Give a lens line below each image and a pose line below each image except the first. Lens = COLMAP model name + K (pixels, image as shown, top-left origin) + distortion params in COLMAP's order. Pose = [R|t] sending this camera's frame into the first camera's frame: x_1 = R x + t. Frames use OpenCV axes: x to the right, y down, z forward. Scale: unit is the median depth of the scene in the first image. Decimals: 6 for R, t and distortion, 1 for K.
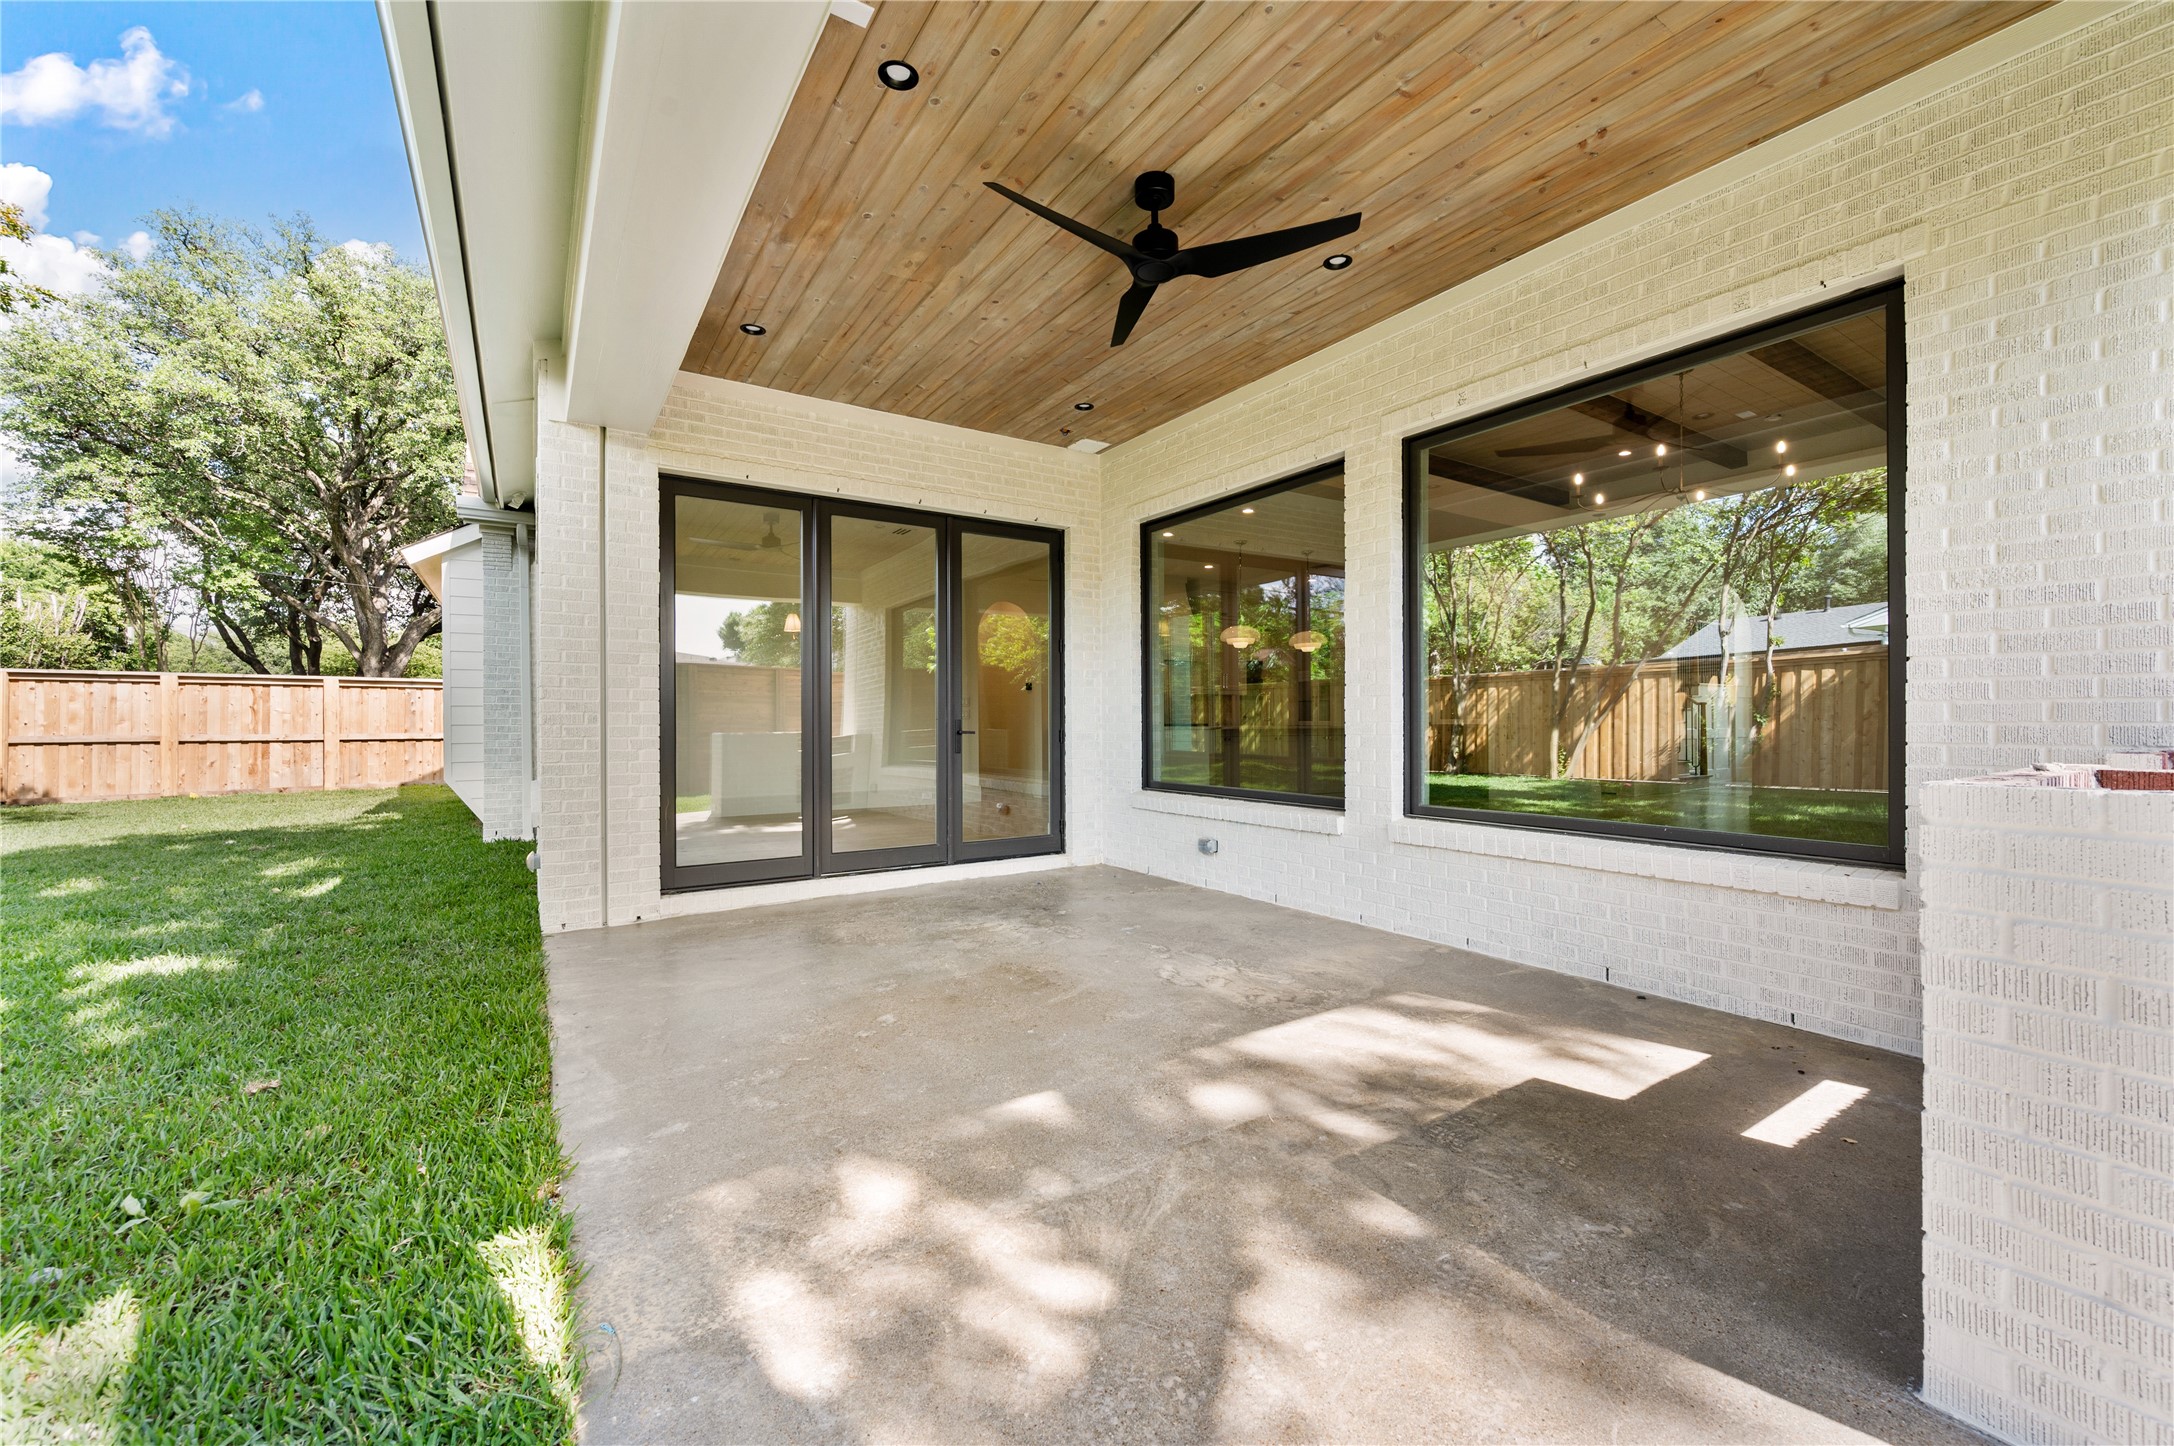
lens RADIAL K [[863.9, 0, 1093.9], [0, 863.9, 708.7], [0, 0, 1]] dist [-0.006885, 0.000209]
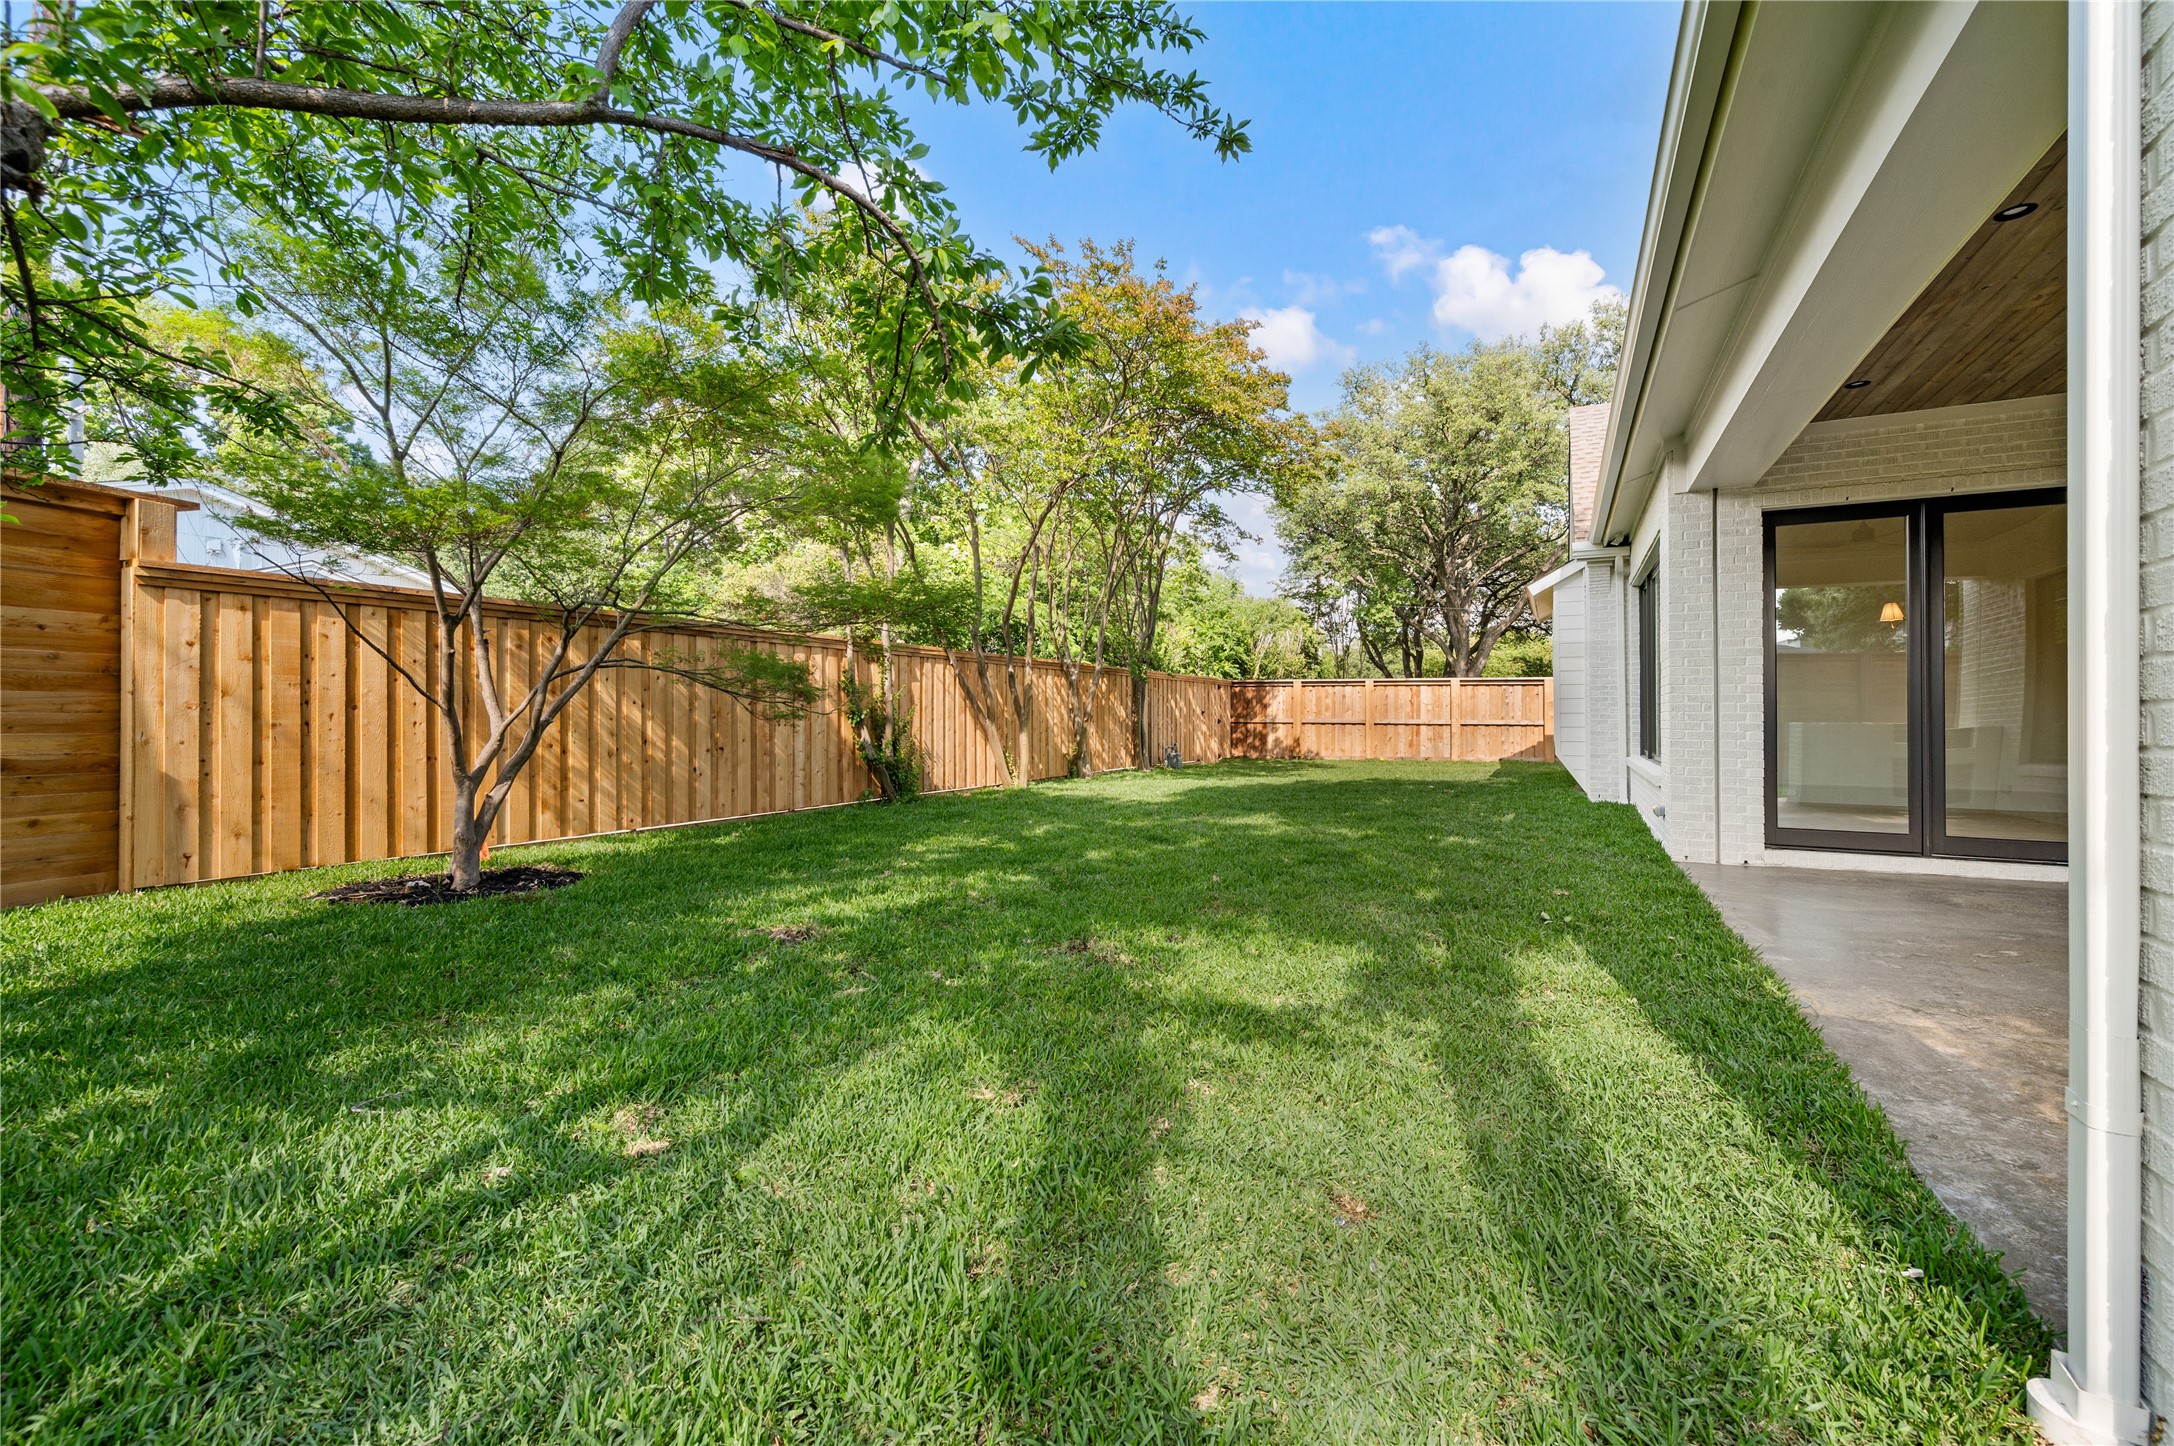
lens RADIAL K [[863.9, 0, 1093.9], [0, 863.9, 708.7], [0, 0, 1]] dist [-0.006885, 0.000209]
pose [[0.478993, 0.000625, -0.877818, 0.058755], [0.008866, 0.999945, 0.005550, -0.001080], [0.877774, -0.010441, 0.478962, -0.206411]]
